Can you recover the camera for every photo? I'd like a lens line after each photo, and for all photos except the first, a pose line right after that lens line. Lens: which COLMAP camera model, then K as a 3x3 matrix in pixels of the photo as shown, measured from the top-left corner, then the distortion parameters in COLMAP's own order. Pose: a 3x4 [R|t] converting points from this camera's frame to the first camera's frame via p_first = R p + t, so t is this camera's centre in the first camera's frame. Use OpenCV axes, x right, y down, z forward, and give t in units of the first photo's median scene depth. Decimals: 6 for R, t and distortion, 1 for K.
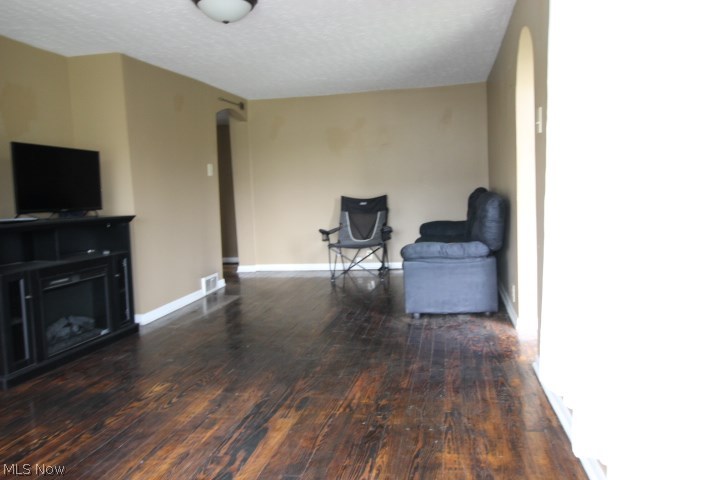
lens RADIAL K [[490.1, 0, 357.0], [0, 490.1, 238.1], [0, 0, 1]] dist [0.006508, -0.003733]
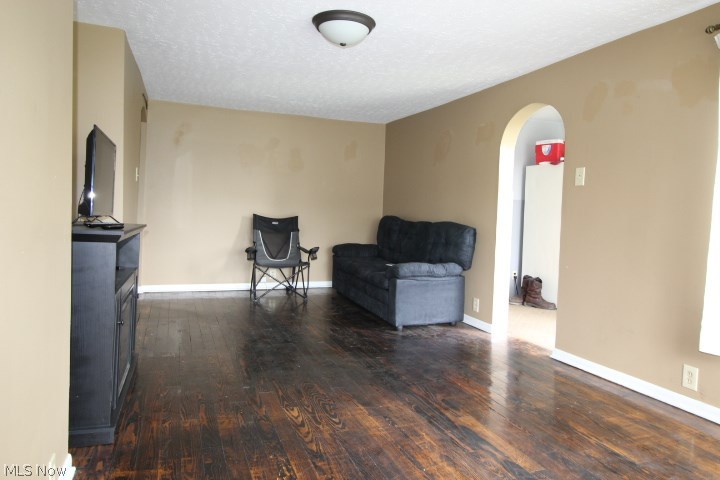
lens RADIAL K [[490.1, 0, 357.5], [0, 490.1, 239.3], [0, 0, 1]] dist [0.006508, -0.003733]
pose [[0.856966, 0.042917, 0.513582, -0.808248], [-0.021121, 0.998614, -0.048205, 0.017230], [-0.514940, 0.030463, 0.856685, 0.125587]]
